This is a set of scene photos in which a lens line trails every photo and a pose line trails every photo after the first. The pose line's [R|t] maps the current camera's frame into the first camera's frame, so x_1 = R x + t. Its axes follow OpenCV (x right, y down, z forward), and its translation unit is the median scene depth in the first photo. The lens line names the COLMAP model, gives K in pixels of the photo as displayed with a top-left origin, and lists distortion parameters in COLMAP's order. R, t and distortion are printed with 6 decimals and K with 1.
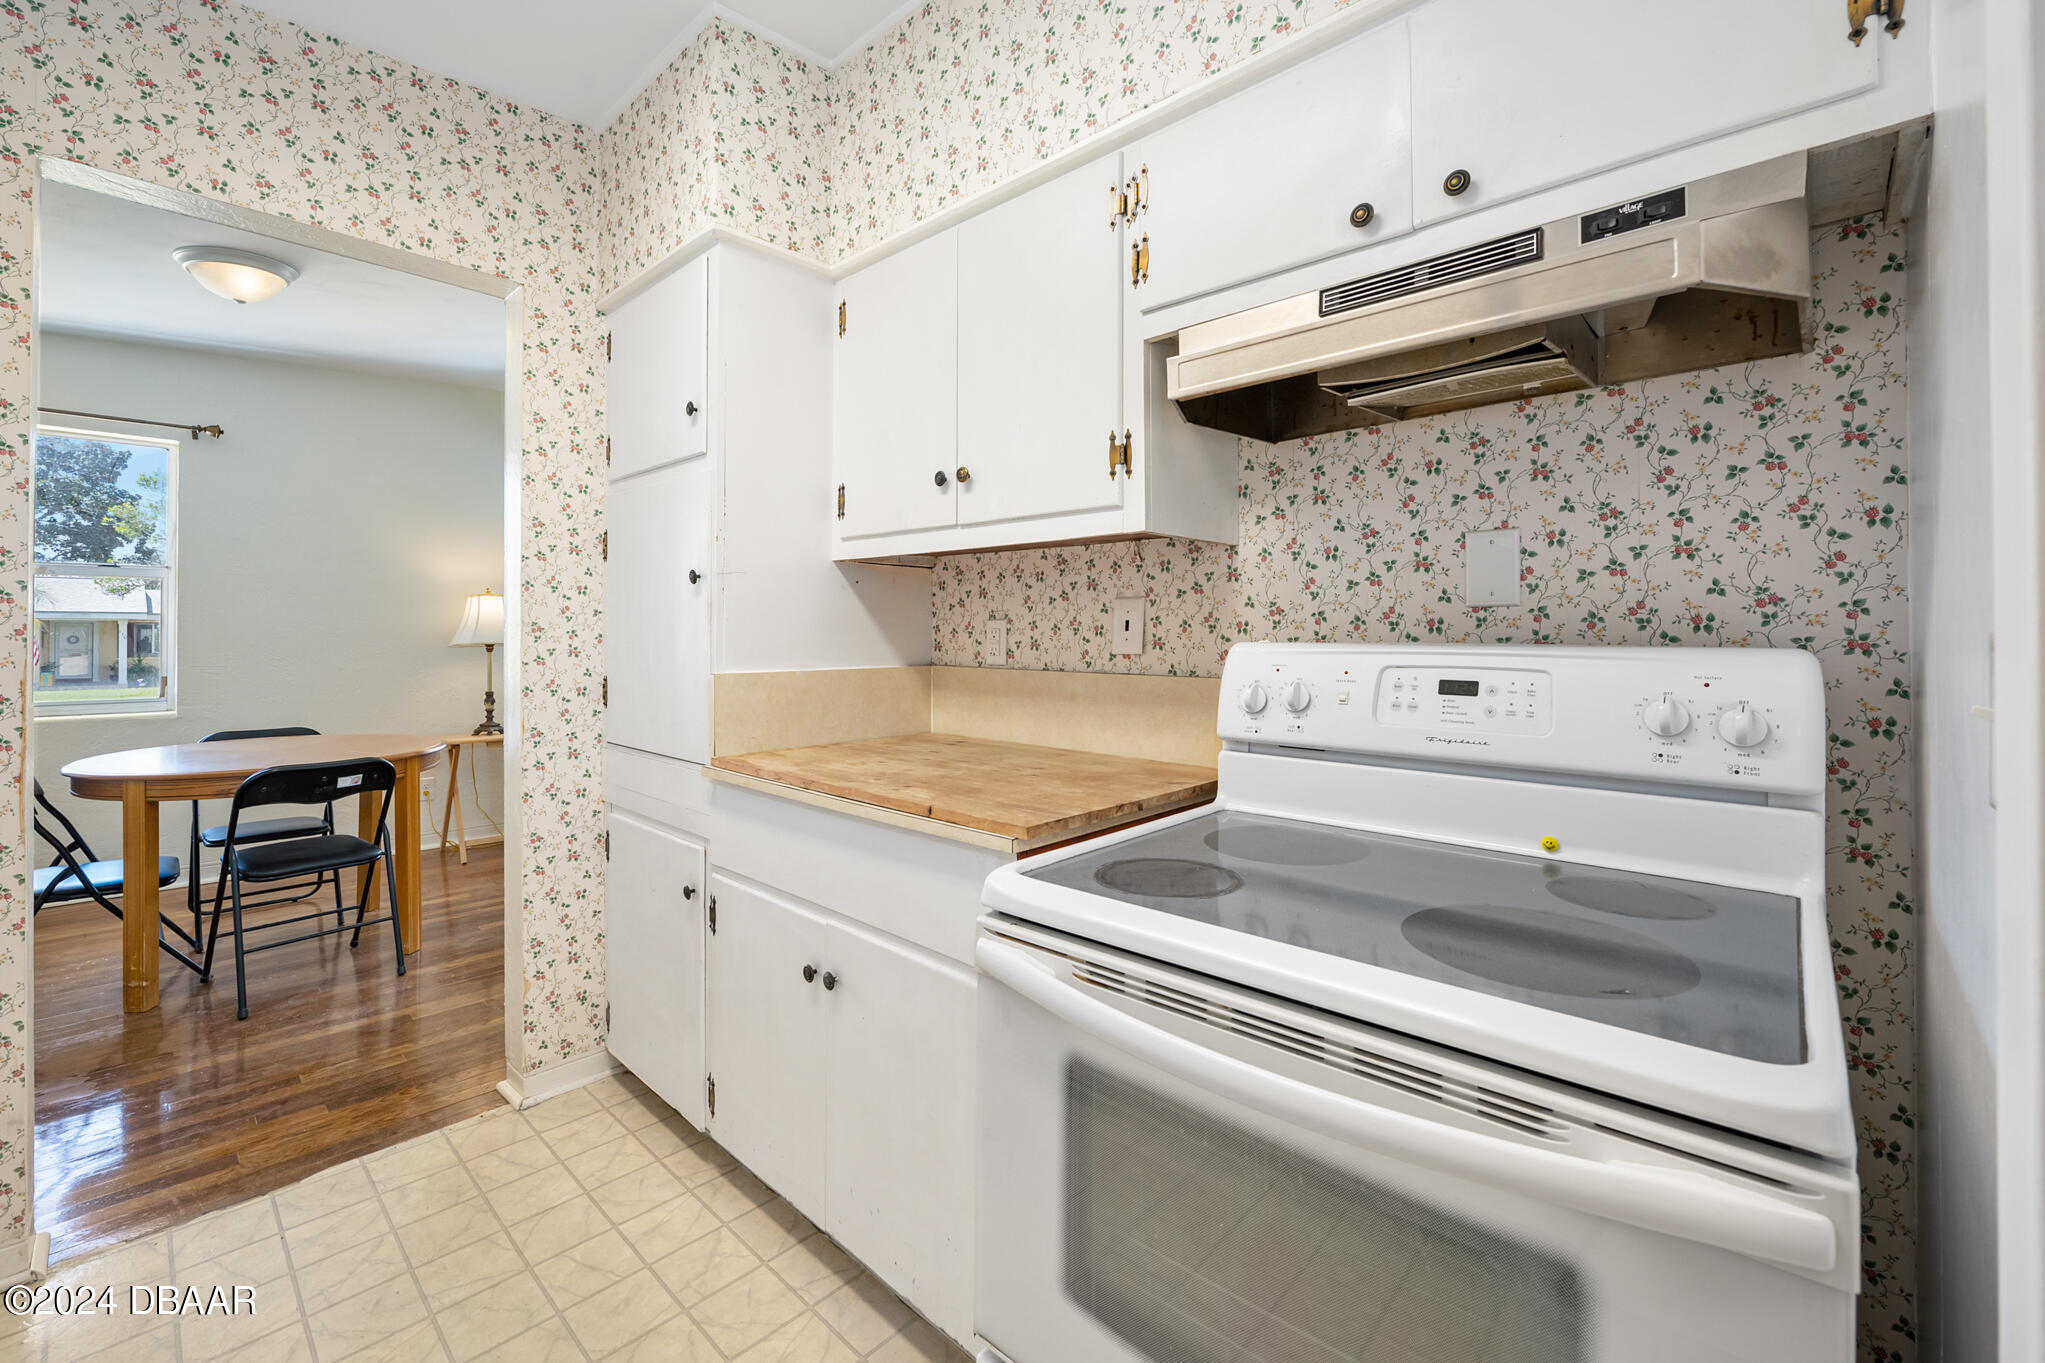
lens RADIAL K [[852.1, 0, 1004.6], [0, 852.1, 631.7], [0, 0, 1]] dist [0.002666, 0.000238]
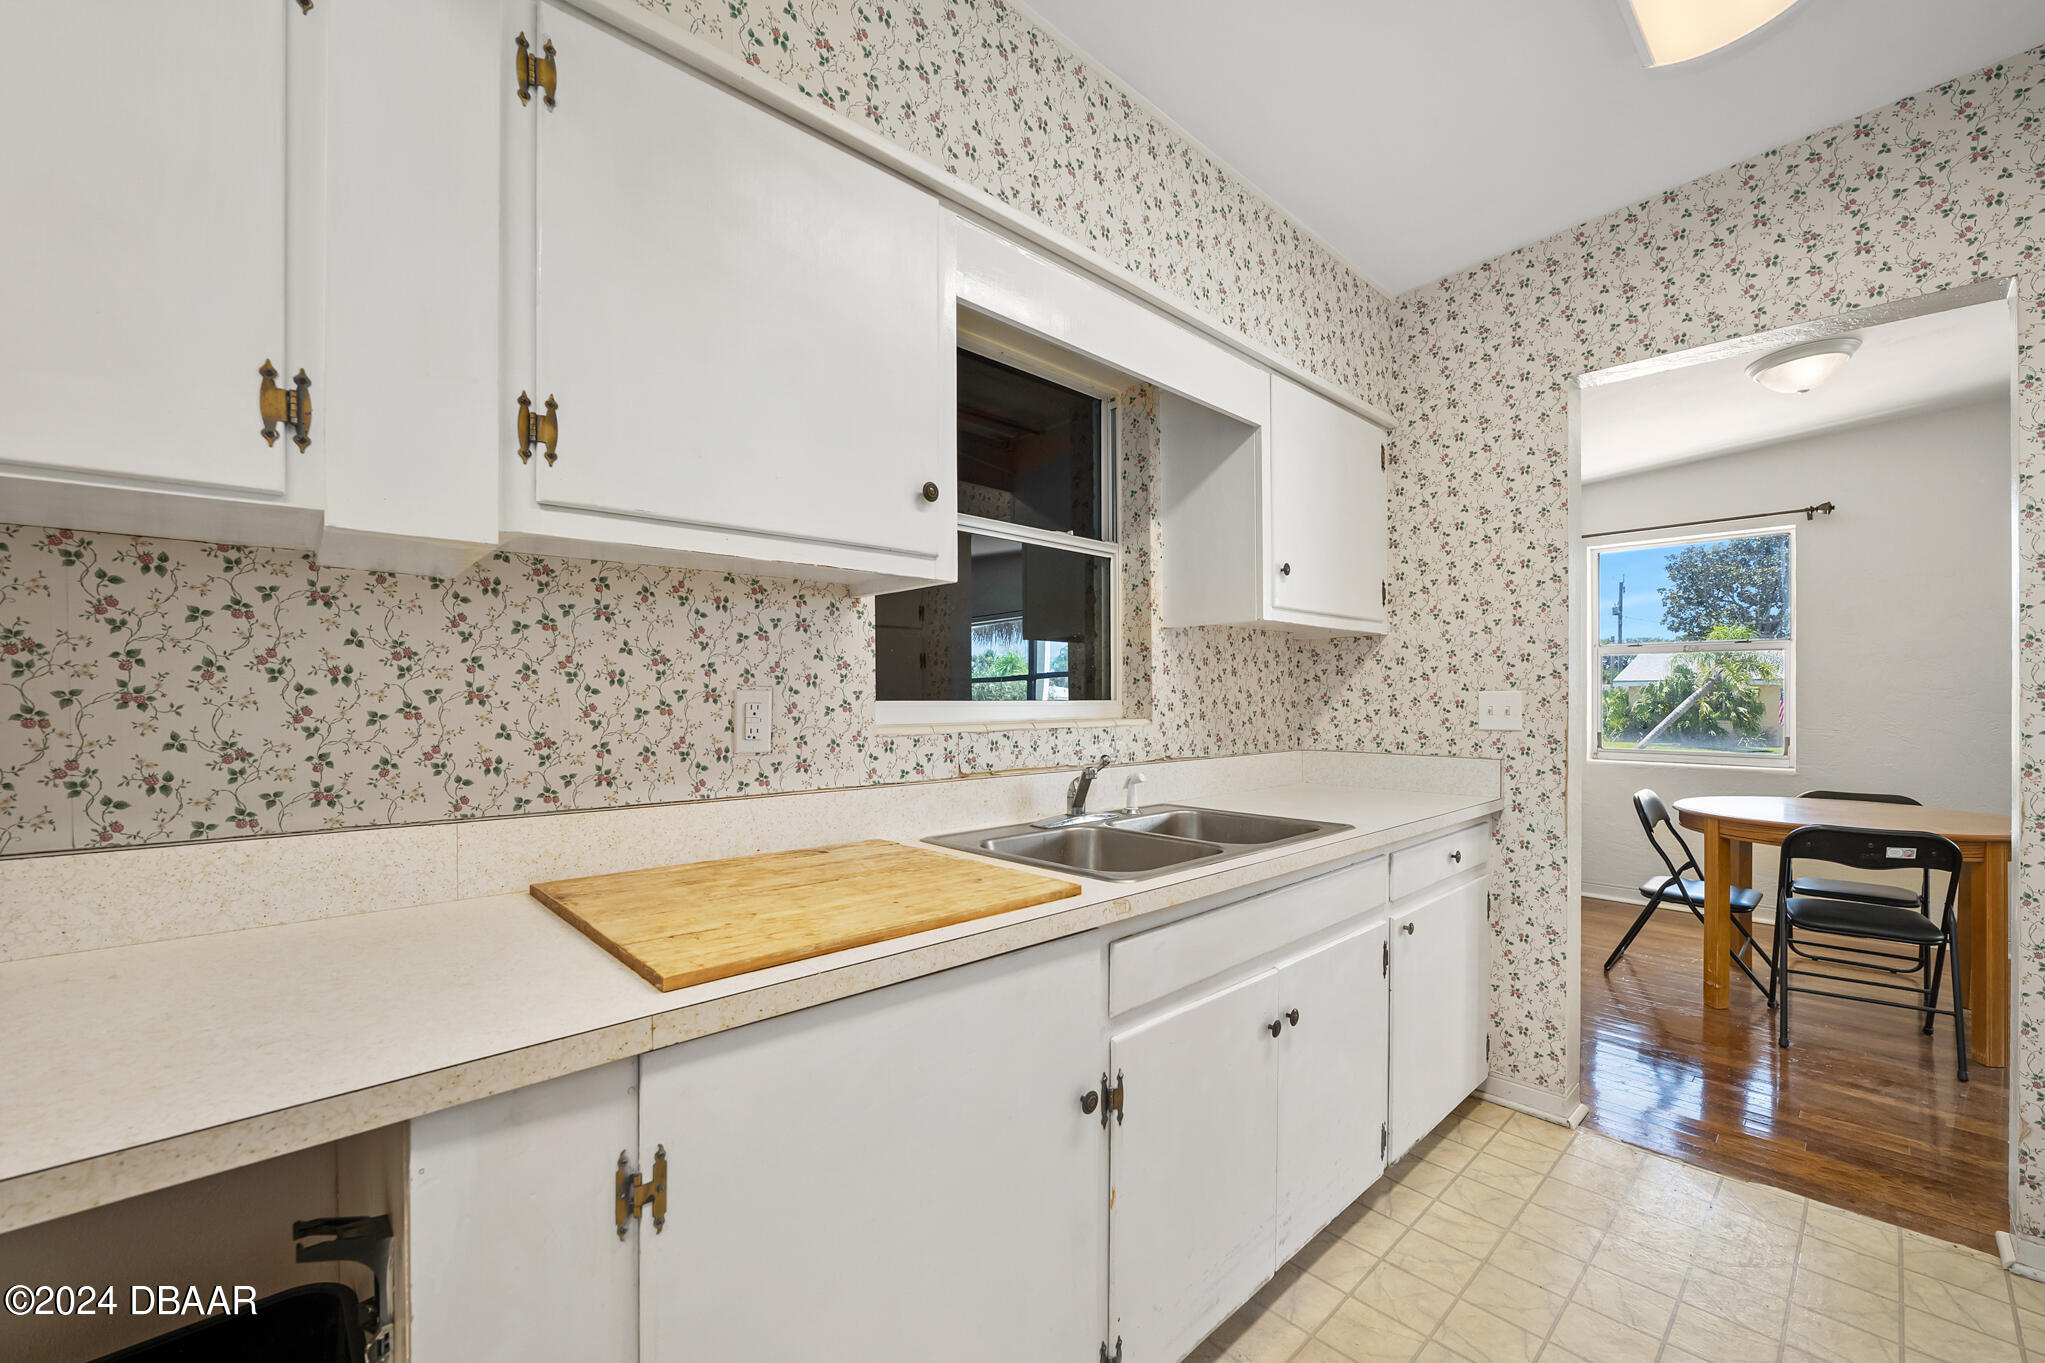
lens RADIAL K [[841.7, 0, 1022.1], [0, 841.7, 697.1], [0, 0, 1]] dist [-0.001466, -0.000207]
pose [[-0.036462, -0.002253, -0.999332, 0.221102], [0.000657, 0.999997, -0.002278, 0.002279], [0.999335, -0.000740, -0.036461, 0.054447]]
